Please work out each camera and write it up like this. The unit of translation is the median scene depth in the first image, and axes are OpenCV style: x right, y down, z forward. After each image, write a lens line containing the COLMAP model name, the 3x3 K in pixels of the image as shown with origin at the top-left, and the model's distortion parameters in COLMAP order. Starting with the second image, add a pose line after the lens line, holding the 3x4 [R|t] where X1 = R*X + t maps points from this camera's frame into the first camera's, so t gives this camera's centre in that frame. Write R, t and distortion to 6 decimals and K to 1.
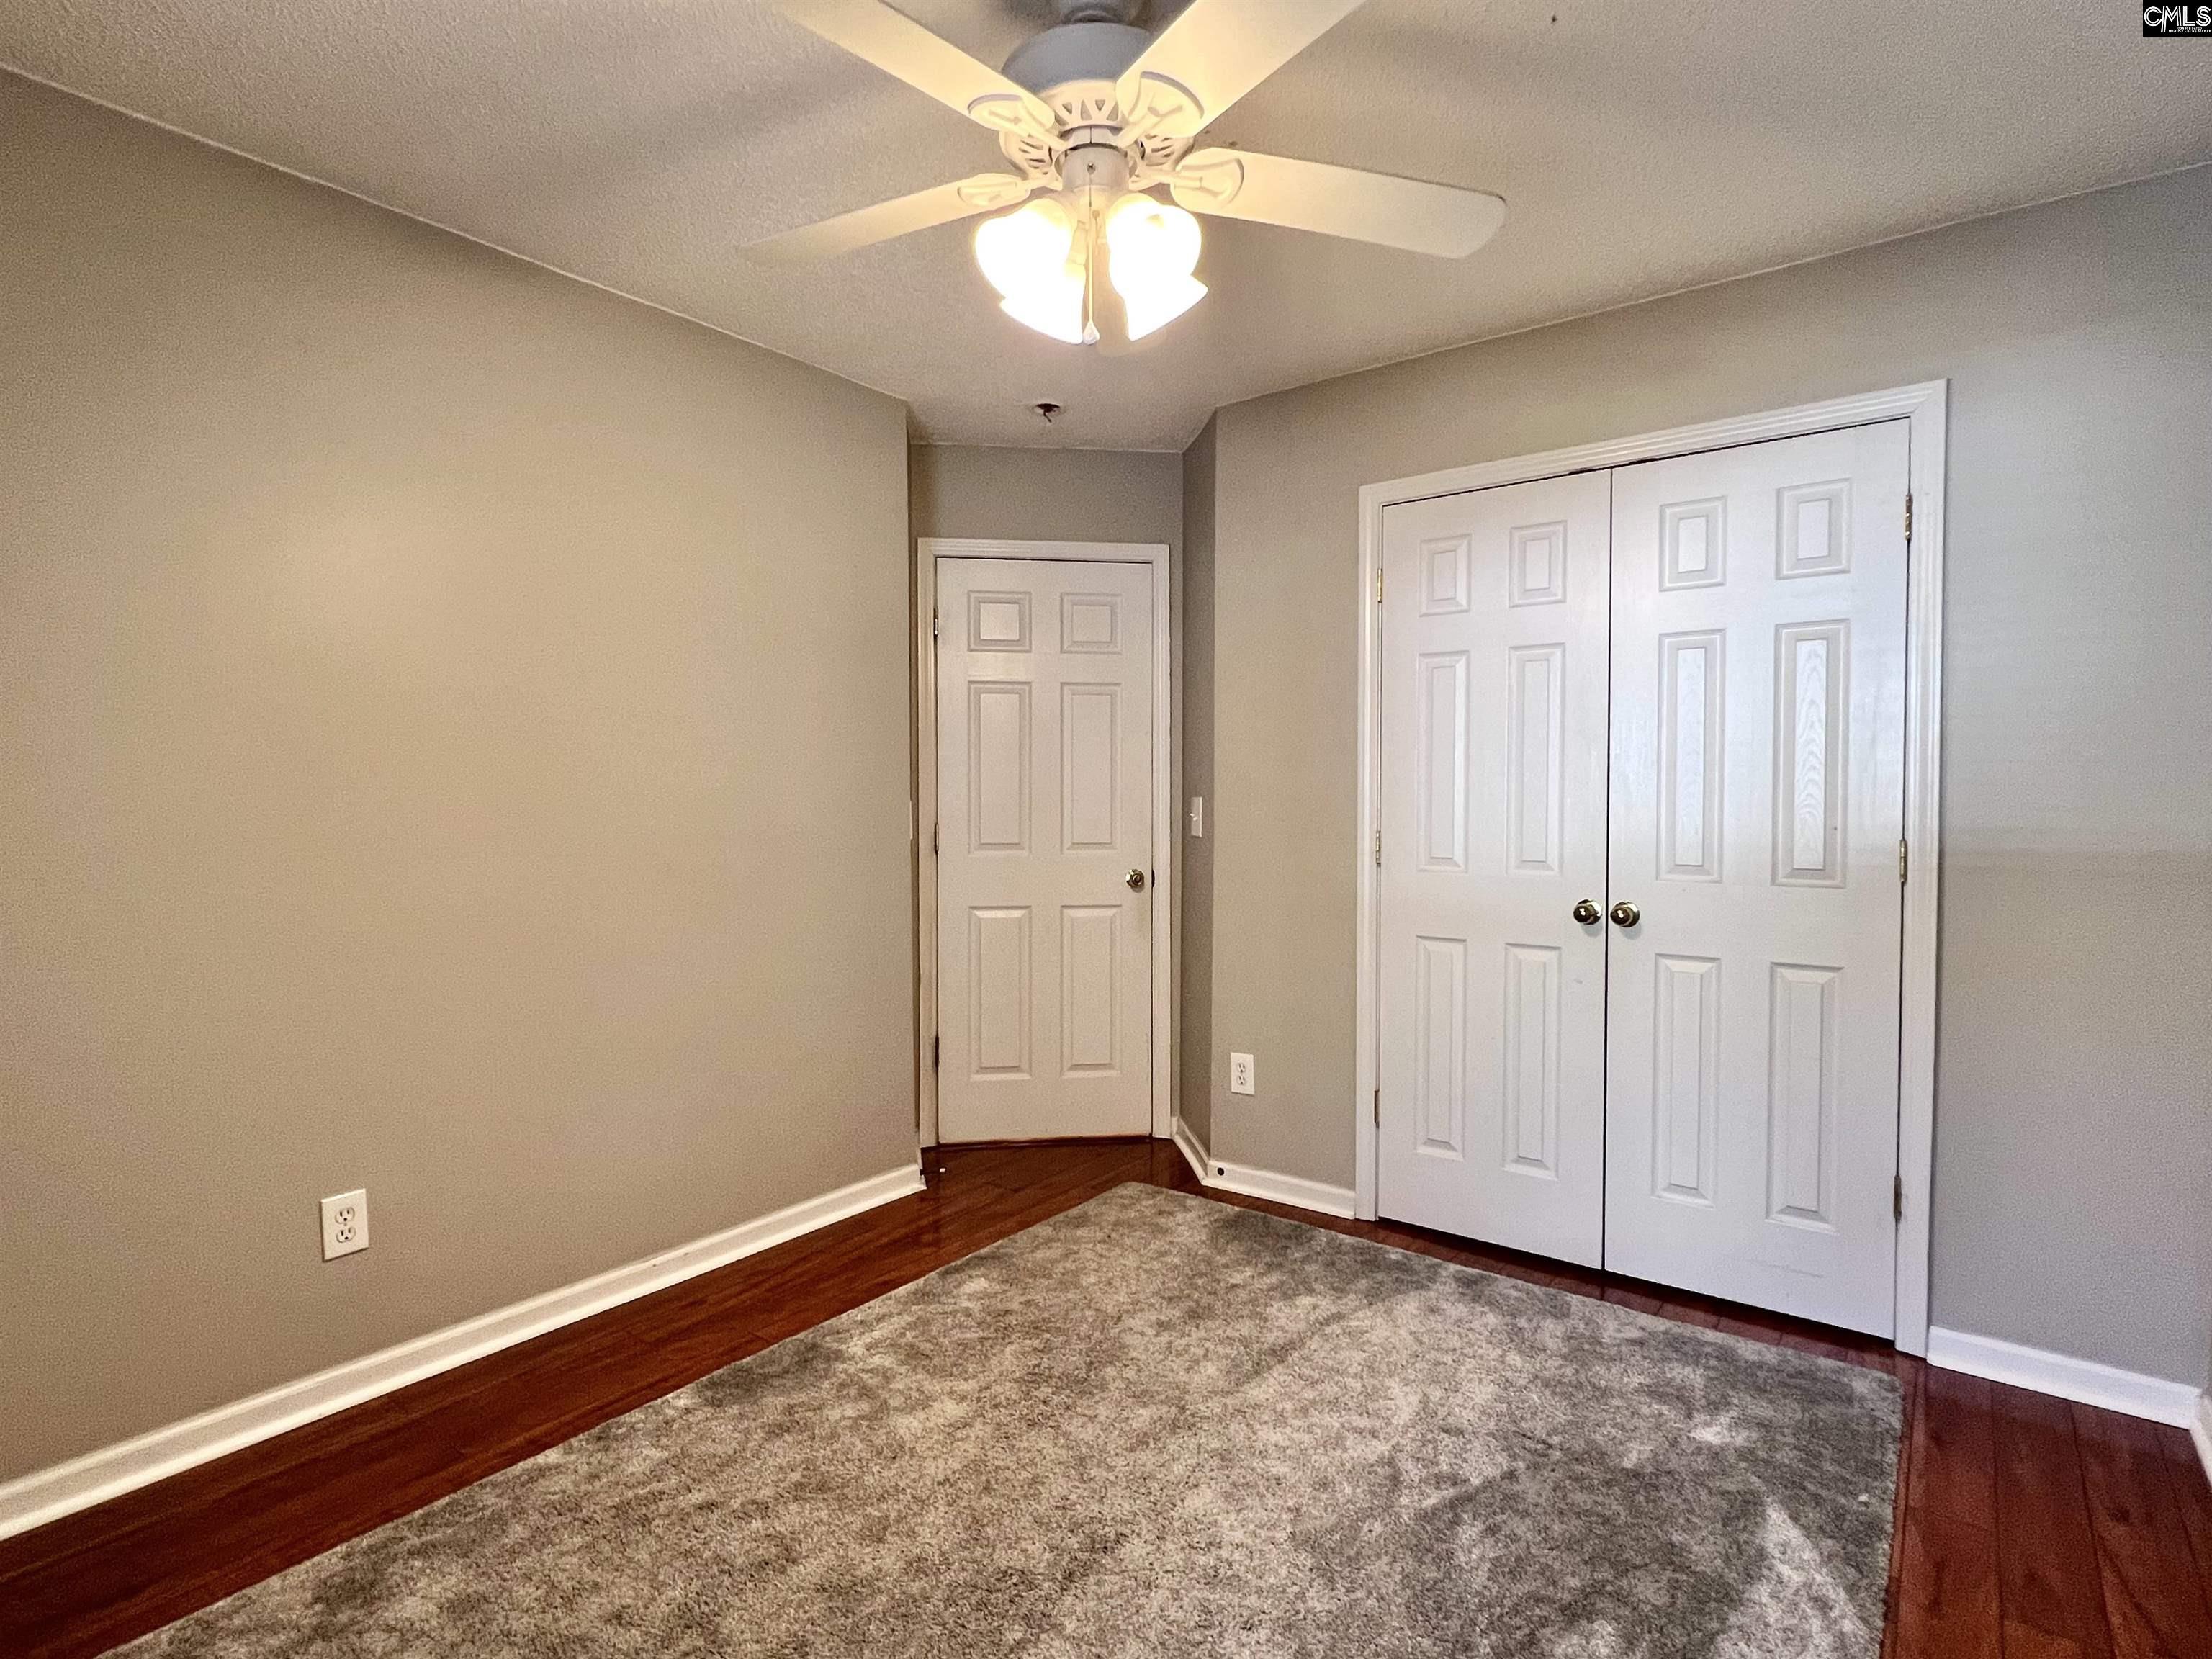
lens RADIAL K [[1116.5, 0, 1103.6], [0, 1116.5, 829.1], [0, 0, 1]] dist [-0.002379, 0.000513]
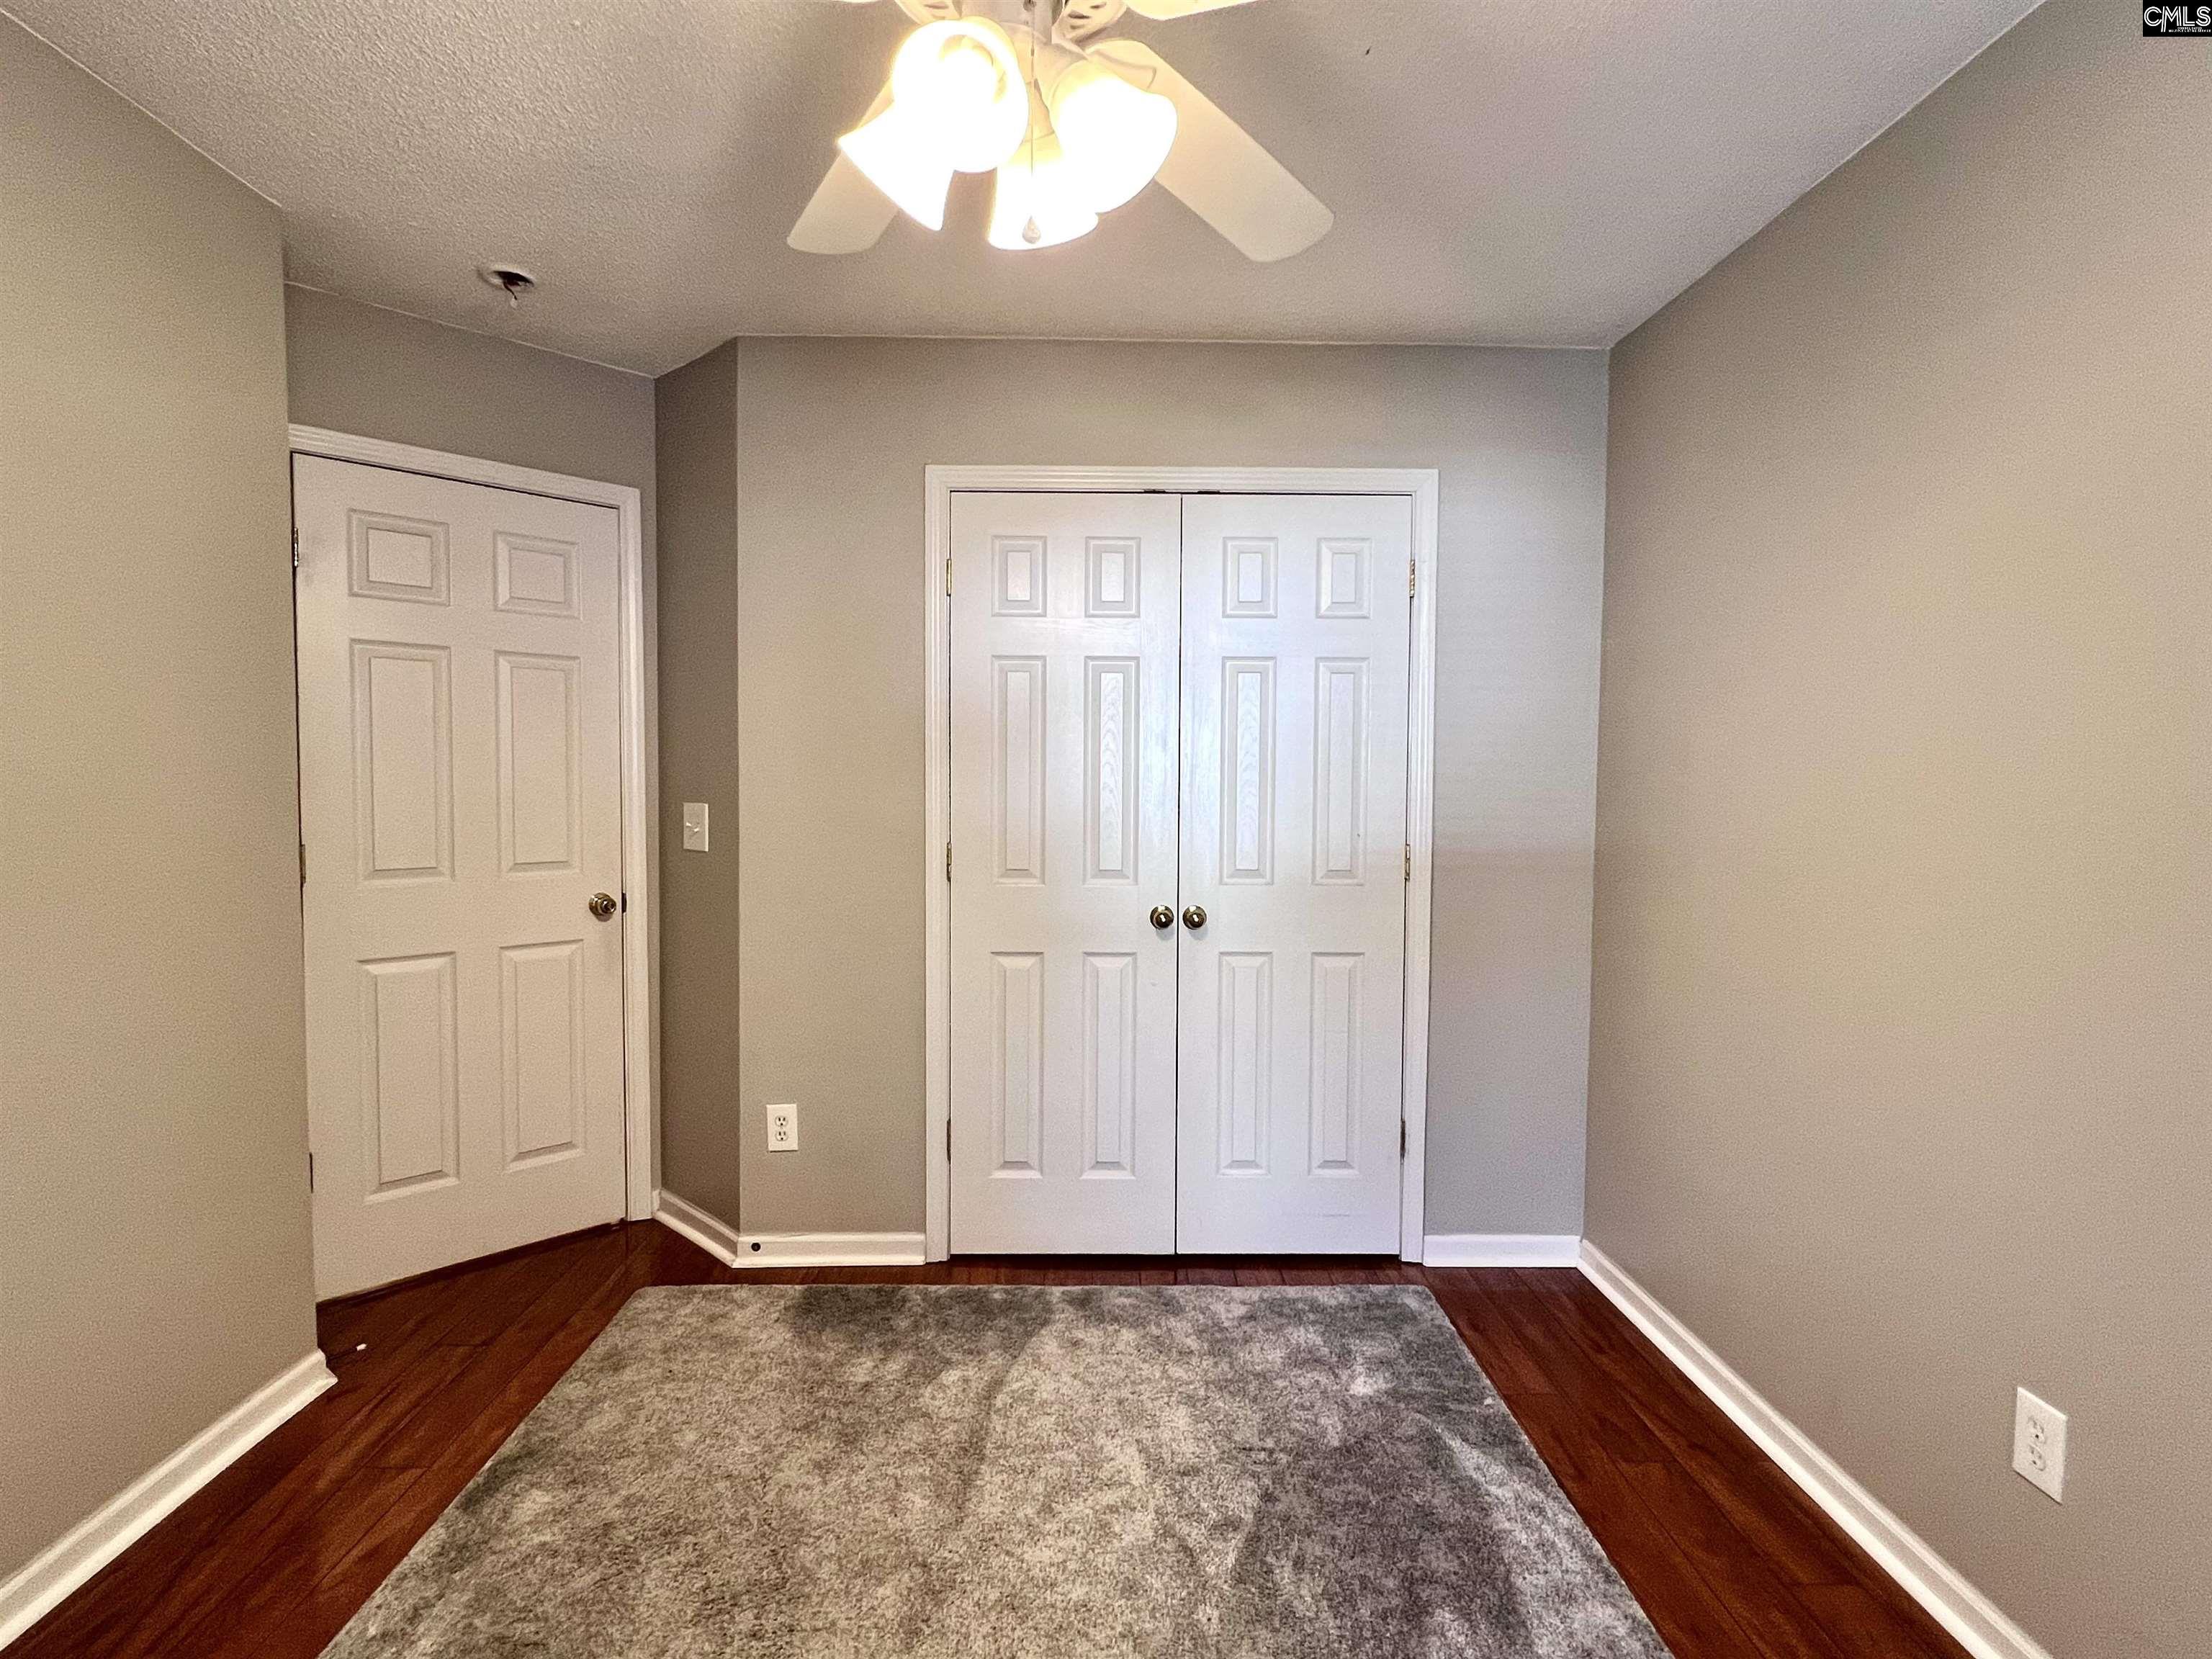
lens RADIAL K [[1116.5, 0, 1103.6], [0, 1116.5, 829.1], [0, 0, 1]] dist [-0.002379, 0.000513]
pose [[0.784948, -0.024321, 0.619084, -0.265985], [0.011325, 0.999626, 0.024911, -0.037080], [-0.619458, -0.012542, 0.784930, 0.226997]]
